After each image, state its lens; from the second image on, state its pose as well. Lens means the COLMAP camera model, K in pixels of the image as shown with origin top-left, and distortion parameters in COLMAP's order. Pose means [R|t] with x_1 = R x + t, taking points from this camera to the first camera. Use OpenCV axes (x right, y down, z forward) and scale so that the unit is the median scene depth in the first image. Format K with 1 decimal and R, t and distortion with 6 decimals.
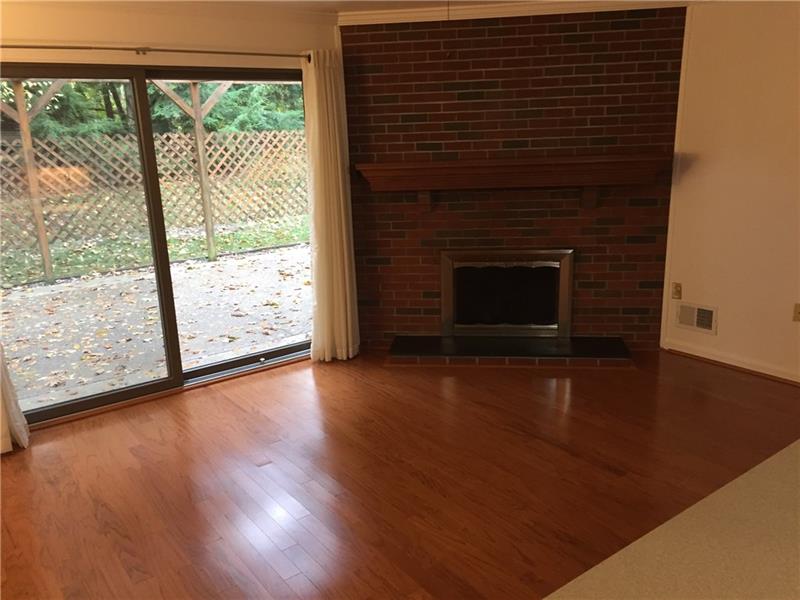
lens RADIAL K [[682.9, 0, 400.0], [0, 682.9, 300.0], [0, 0, 1]] dist [0.050482, 0.011339]
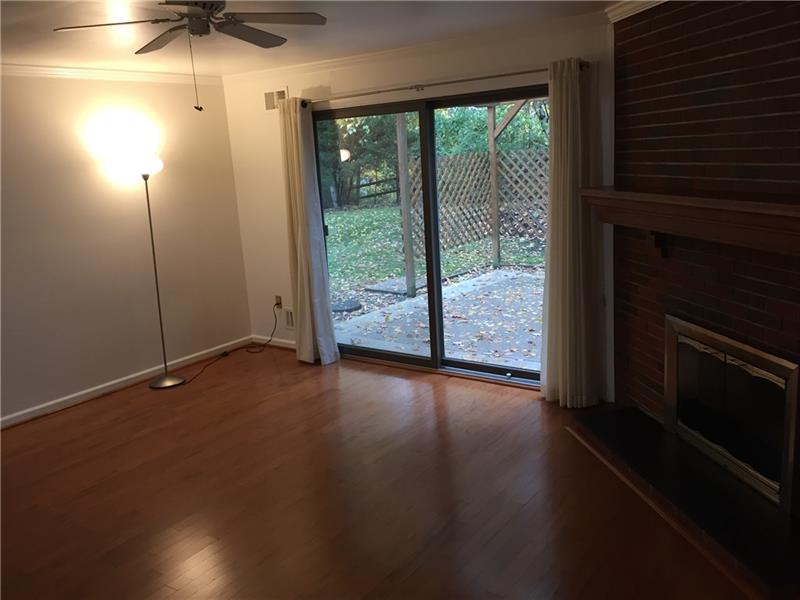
lens RADIAL K [[682.9, 0, 400.0], [0, 682.9, 300.0], [0, 0, 1]] dist [0.050482, 0.011339]
pose [[0.296422, 0.216034, -0.930303, 0.701793], [-0.191624, 0.967726, 0.163668, -0.162085], [0.935636, 0.129754, 0.328253, 0.531160]]
